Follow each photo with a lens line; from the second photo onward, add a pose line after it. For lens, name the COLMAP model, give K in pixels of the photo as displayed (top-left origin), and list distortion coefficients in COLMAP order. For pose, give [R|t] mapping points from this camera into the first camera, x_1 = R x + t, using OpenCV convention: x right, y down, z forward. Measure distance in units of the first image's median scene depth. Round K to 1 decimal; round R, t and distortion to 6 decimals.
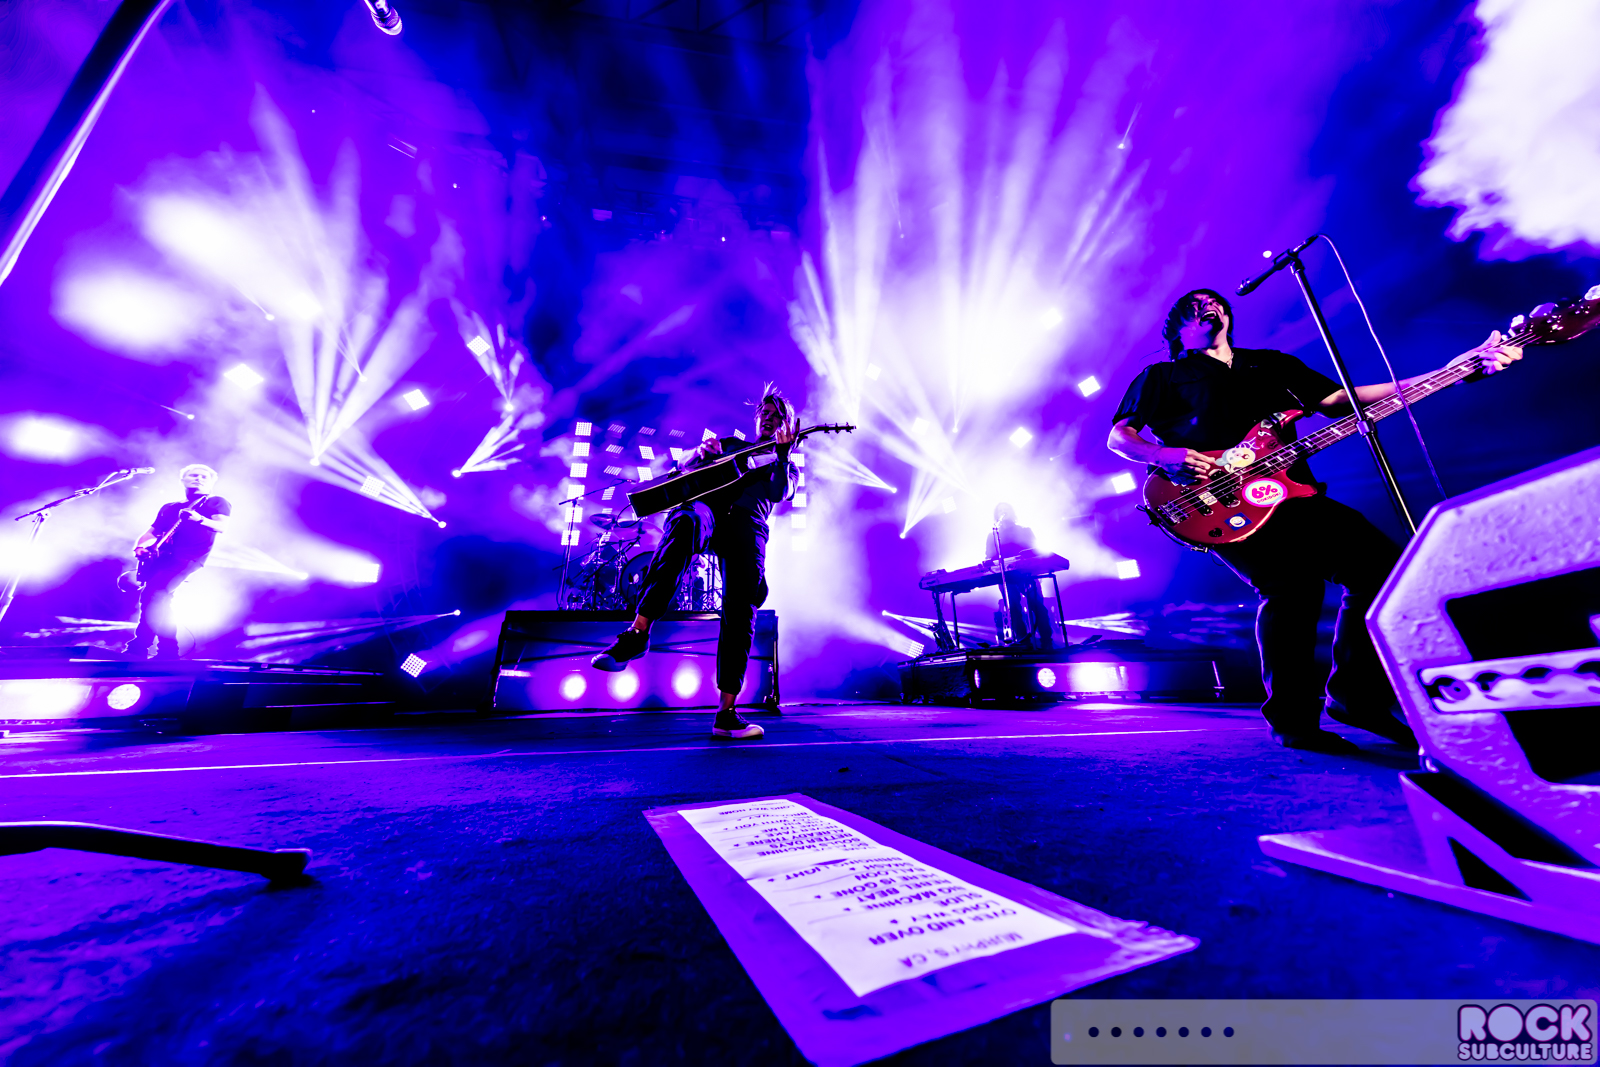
lens RADIAL K [[496.9, 0, 800.0], [0, 496.9, 533.5], [0, 0, 1]] dist [-0.002261, -0.000080]
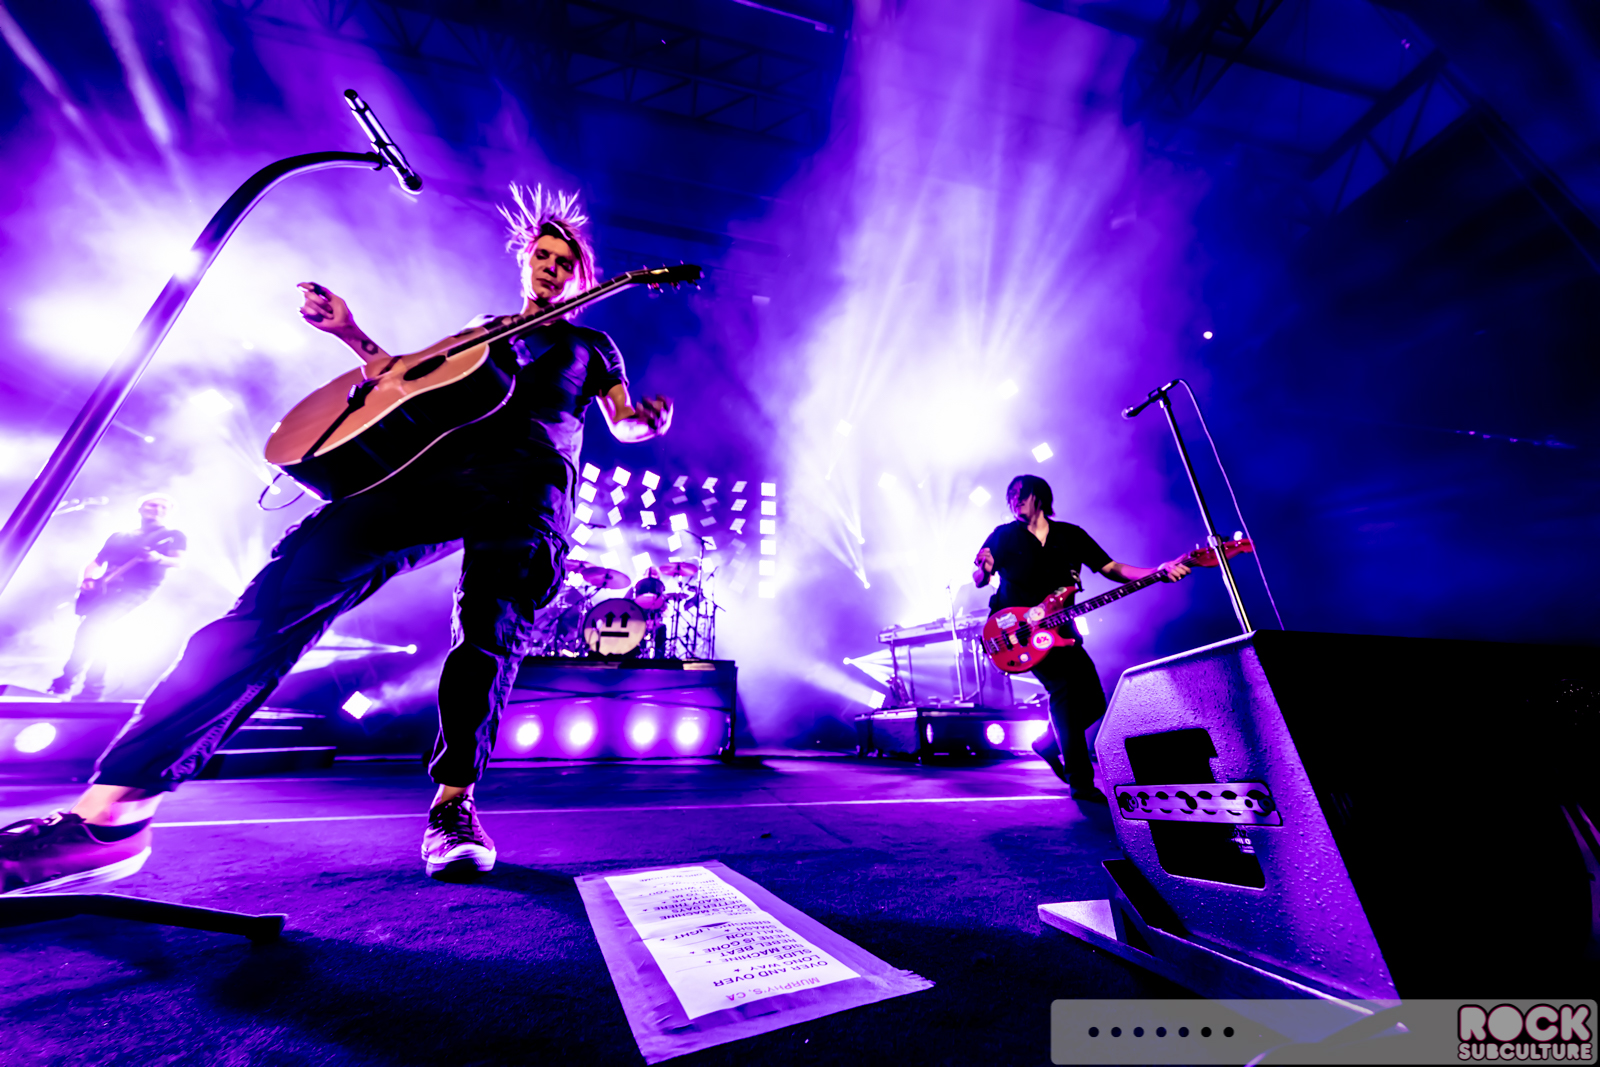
lens RADIAL K [[491.4, 0, 800.0], [0, 491.4, 533.5], [0, 0, 1]] dist [-0.000957, -0.000011]
pose [[0.997695, 0.041846, 0.053412, 0.142615], [-0.037171, 0.995628, -0.085691, -0.201959], [-0.056765, 0.083508, 0.994889, -0.297203]]
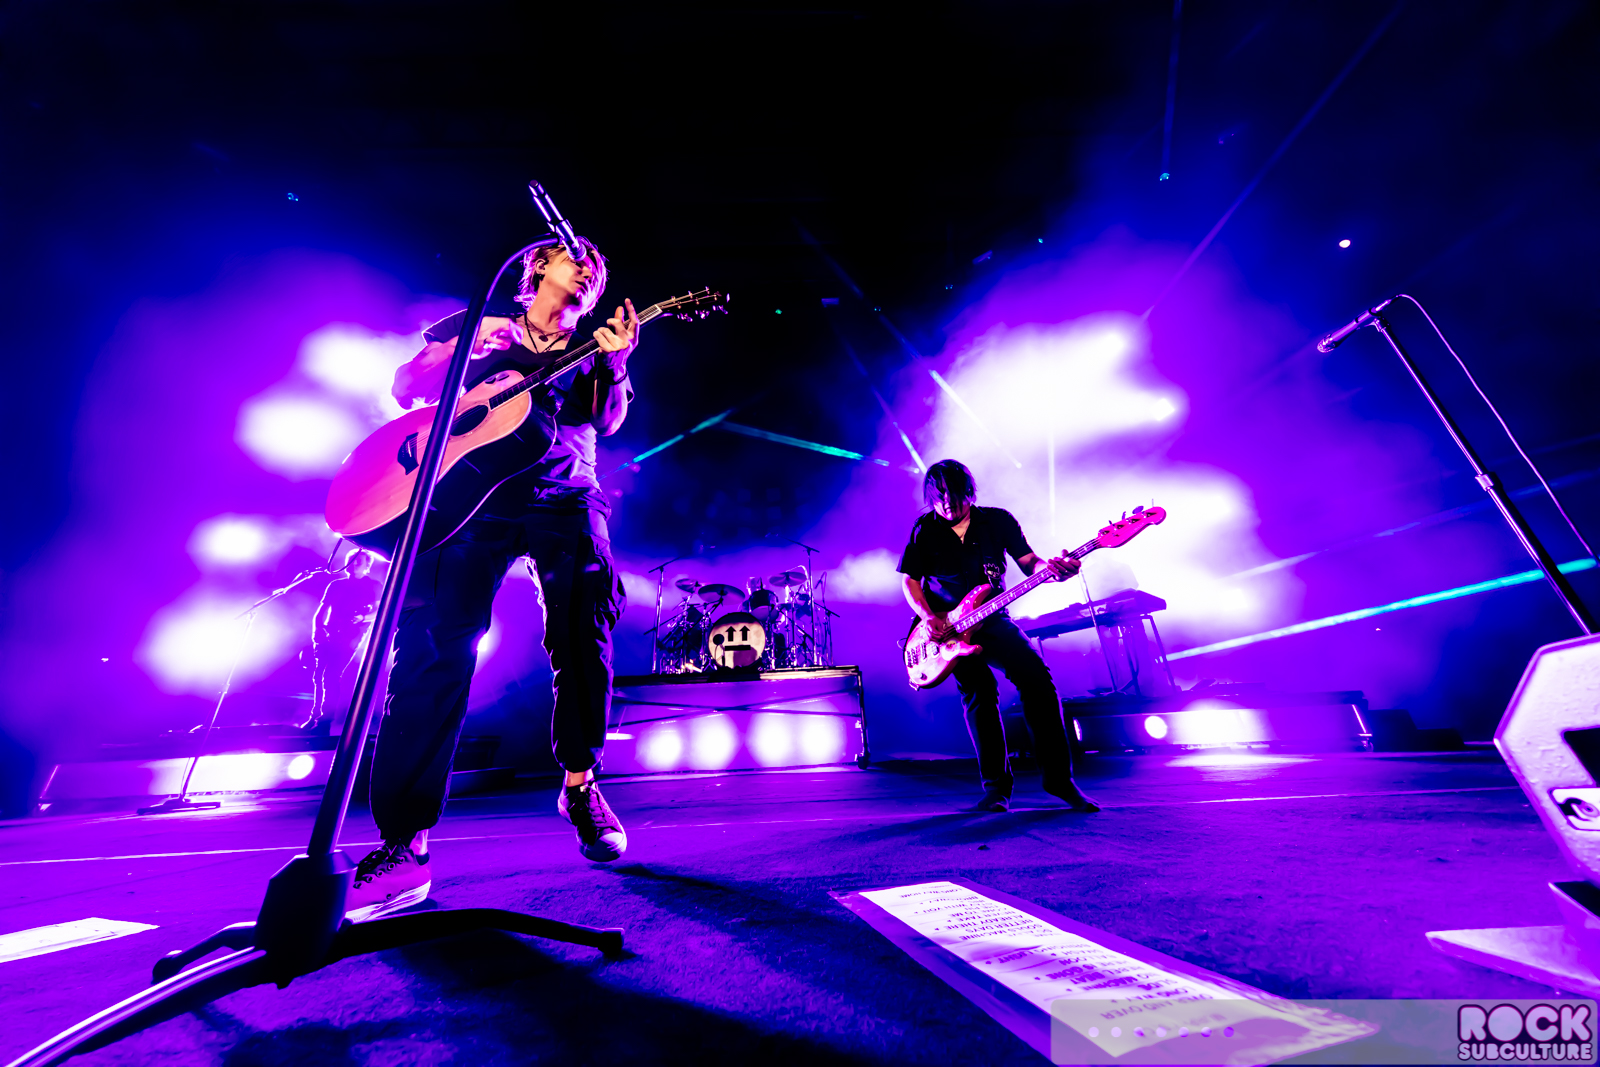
lens RADIAL K [[496.9, 0, 800.0], [0, 496.9, 533.5], [0, 0, 1]] dist [-0.002261, -0.000080]
pose [[0.990249, -0.071847, -0.119353, -0.228923], [0.061064, 0.993915, -0.091670, -0.222481], [0.125213, 0.083488, 0.988611, -0.295652]]
